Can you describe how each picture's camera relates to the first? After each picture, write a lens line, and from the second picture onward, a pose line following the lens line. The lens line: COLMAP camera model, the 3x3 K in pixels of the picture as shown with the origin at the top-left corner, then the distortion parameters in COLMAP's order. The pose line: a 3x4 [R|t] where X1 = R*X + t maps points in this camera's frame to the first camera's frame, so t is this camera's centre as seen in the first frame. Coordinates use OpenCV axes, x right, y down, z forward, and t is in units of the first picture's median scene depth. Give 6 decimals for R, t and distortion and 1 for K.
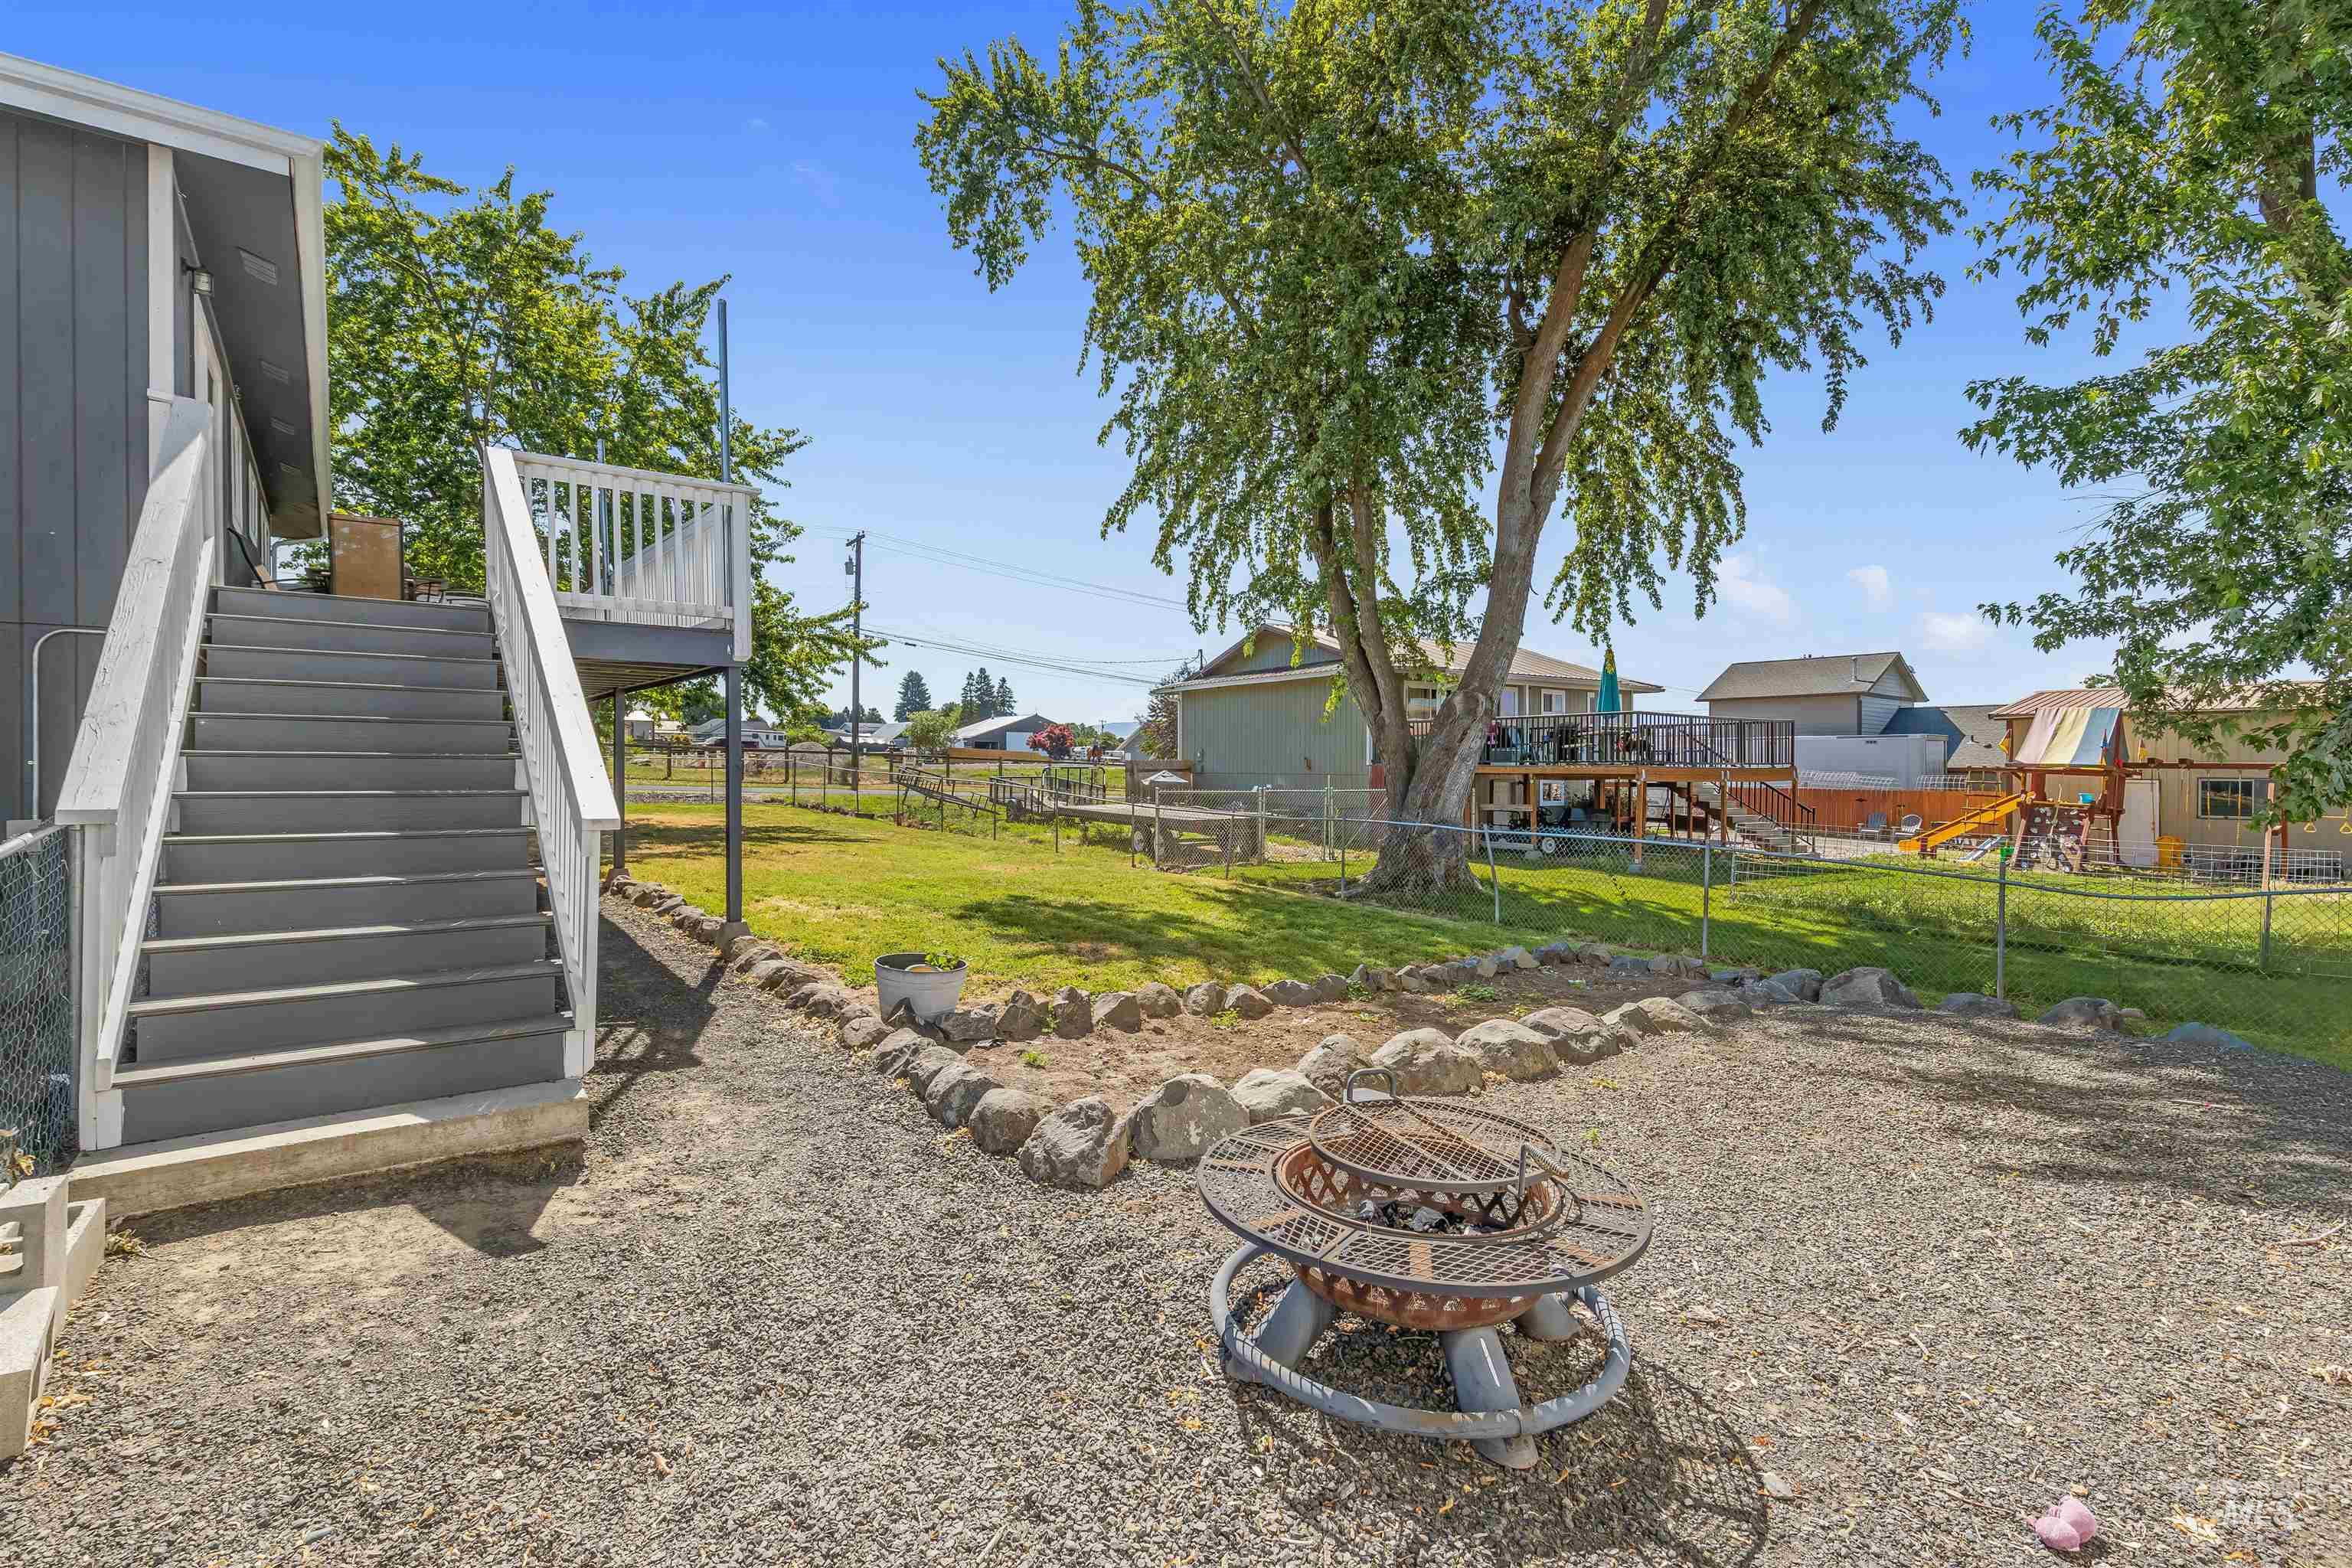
lens RADIAL K [[1060.4, 0, 1182.1], [0, 1060.4, 769.9], [0, 0, 1]] dist [-0.001763, -0.000205]
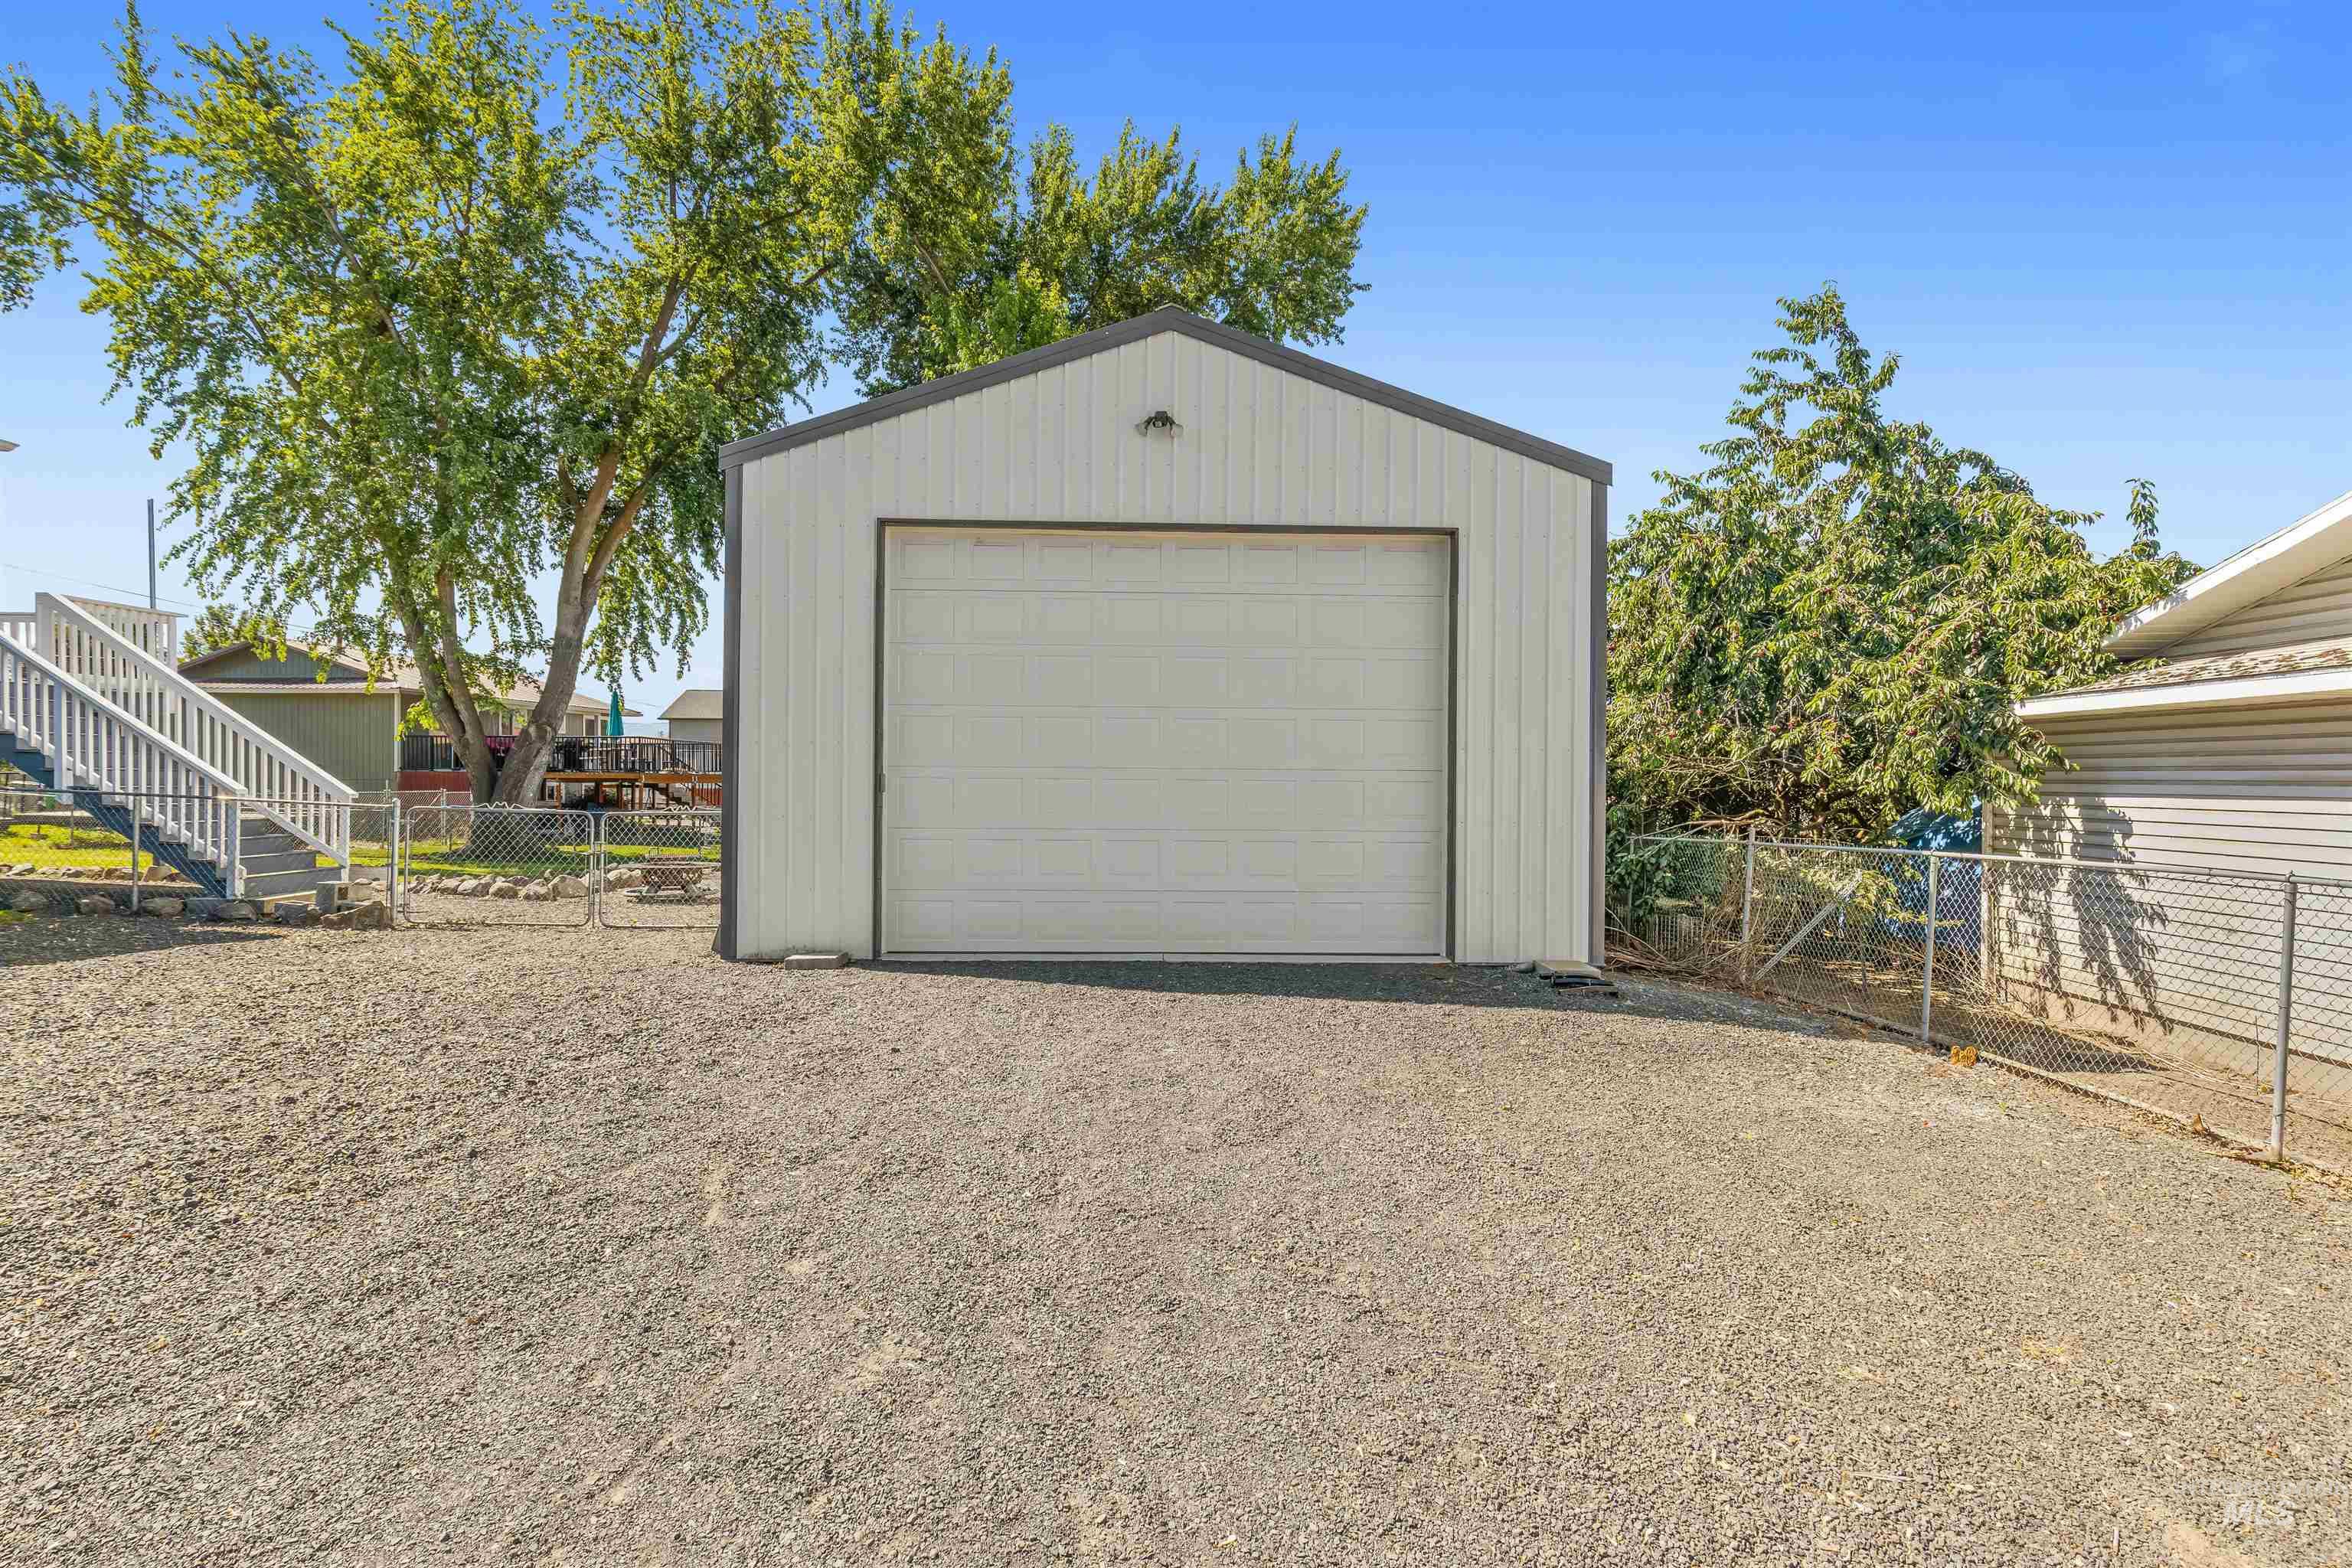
lens RADIAL K [[1040.8, 0, 1176.0], [0, 1040.8, 784.0], [0, 0, 1]] dist [-0.001752, -0.000517]
pose [[0.599184, -0.006407, 0.800586, -0.314766], [-0.001138, 0.999960, 0.008854, -0.001736], [-0.800611, -0.006216, 0.599152, -0.525634]]
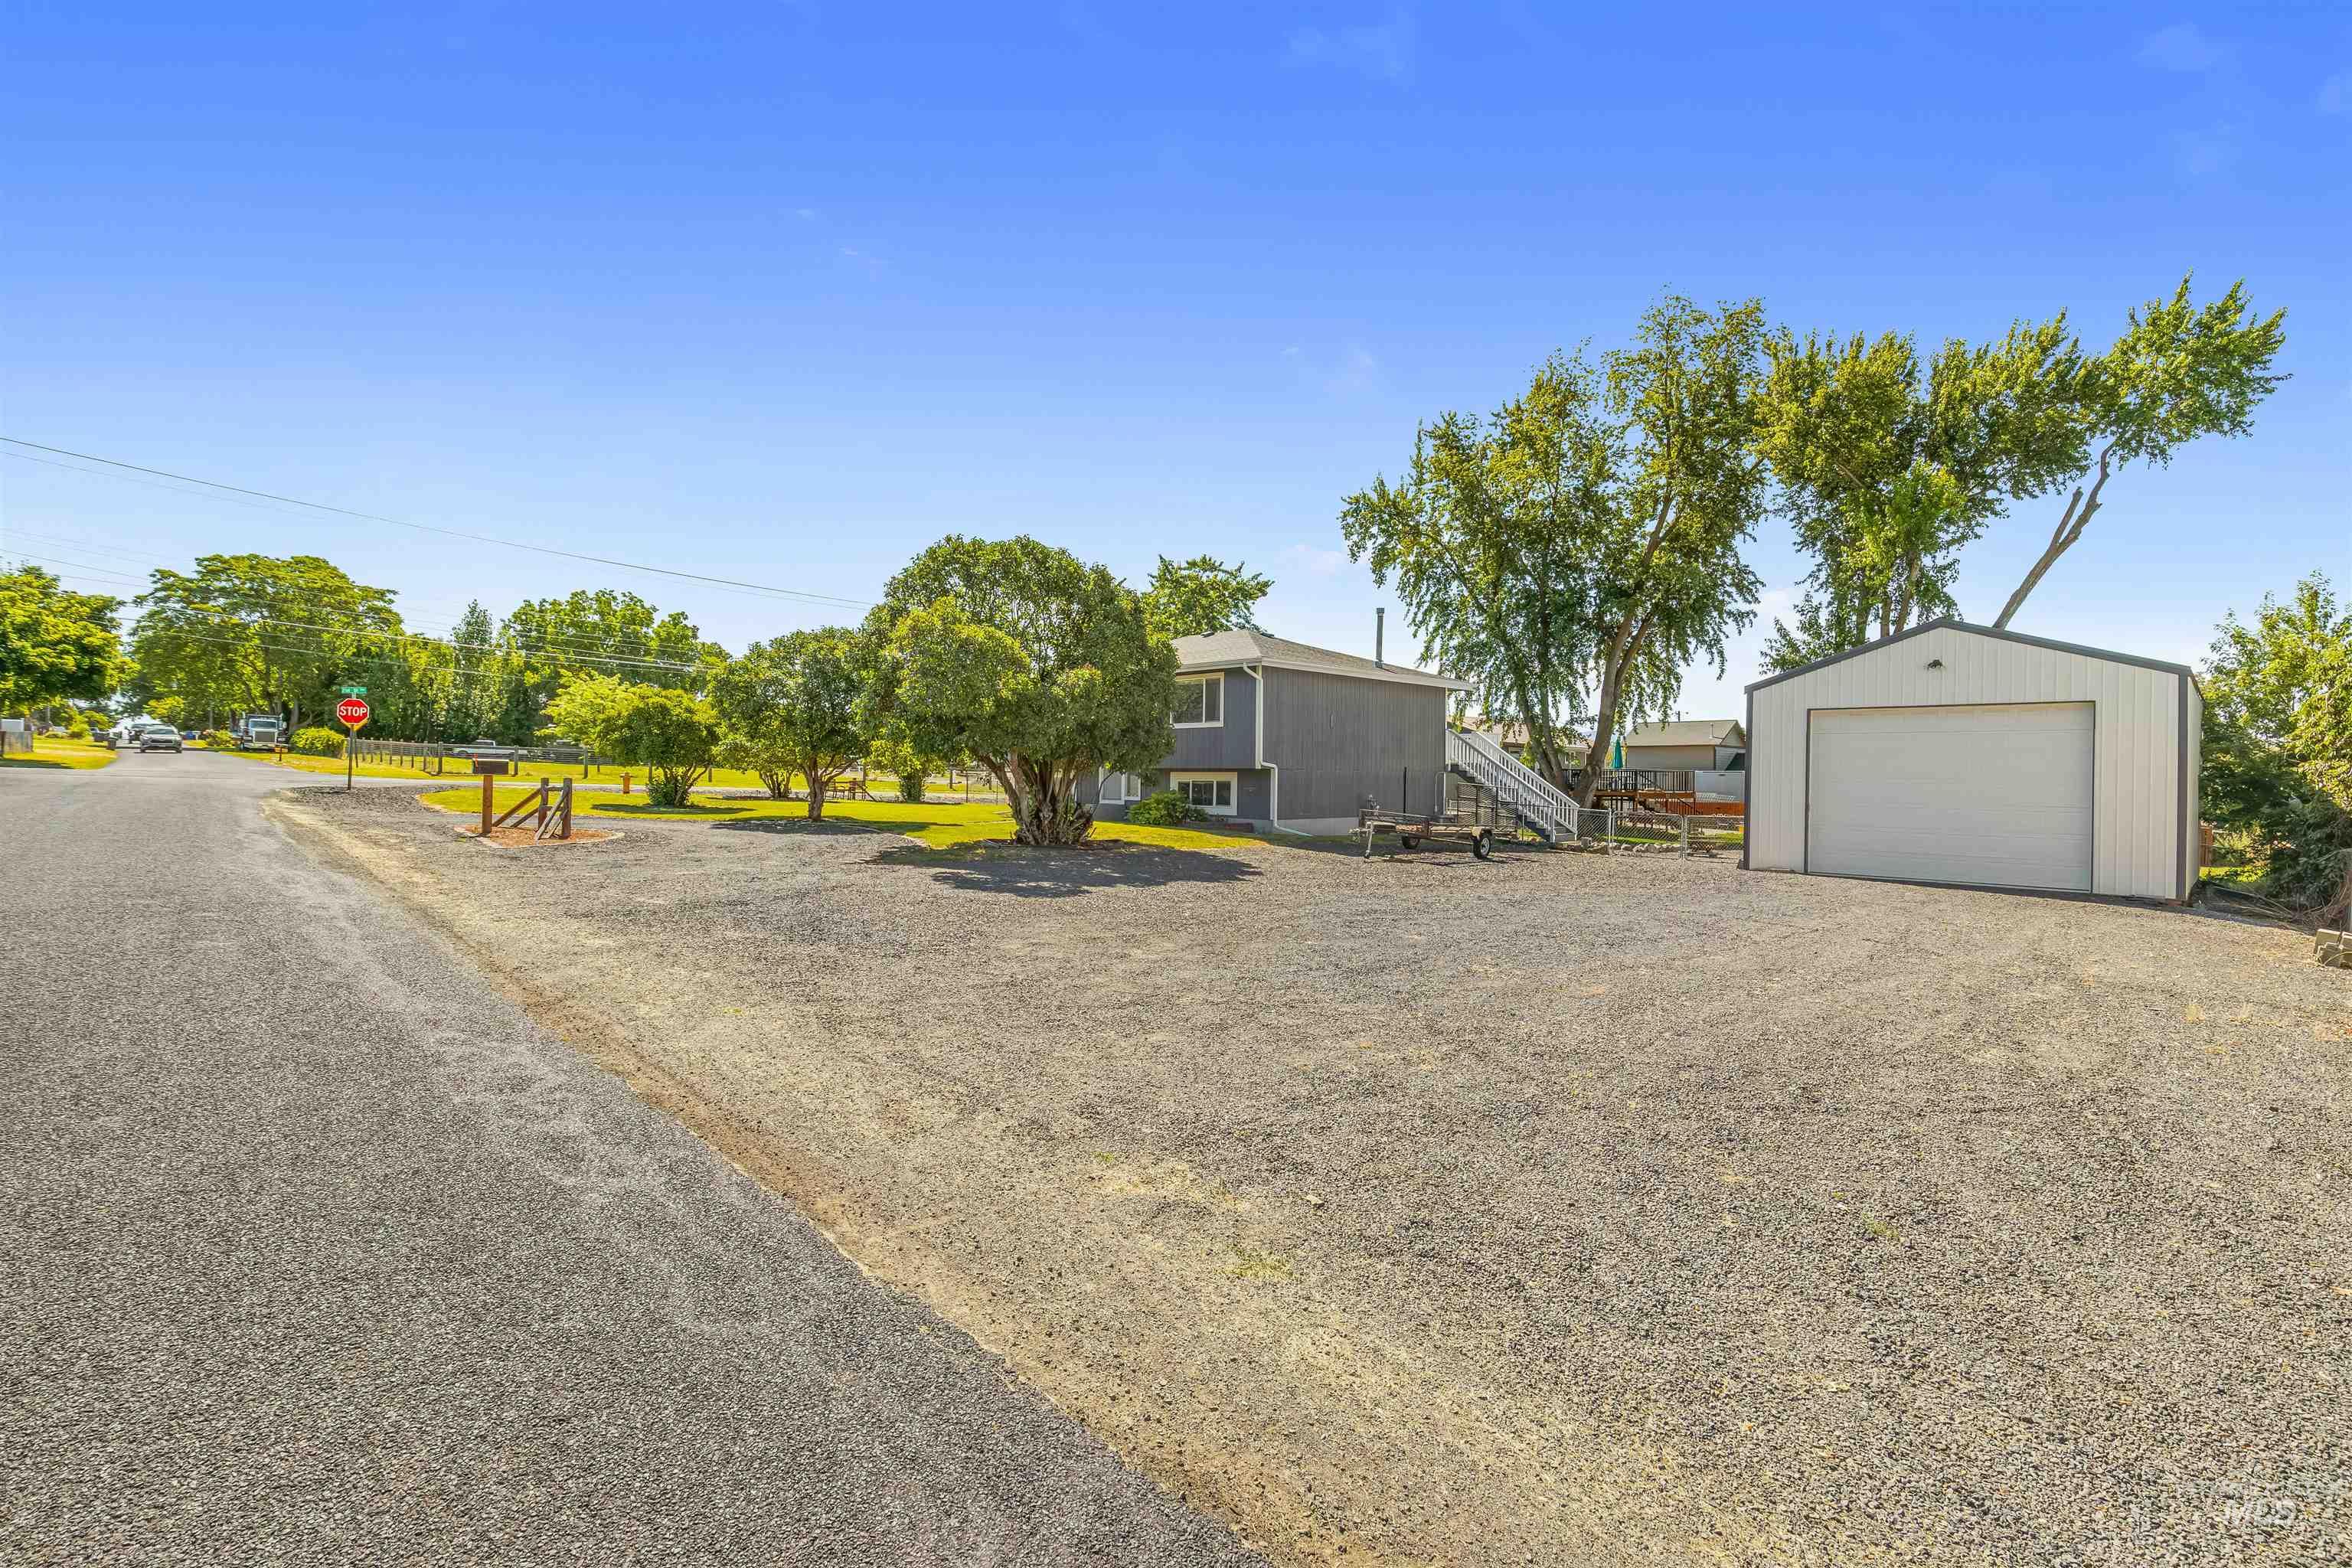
lens RADIAL K [[1068.4, 0, 1181.1], [0, 1068.4, 780.1], [0, 0, 1]] dist [0.002284, -0.000103]
pose [[0.992639, 0.006584, 0.120936, -0.910999], [-0.006740, 0.999977, 0.000880, -0.027240], [-0.120927, -0.001688, 0.992660, -1.308479]]
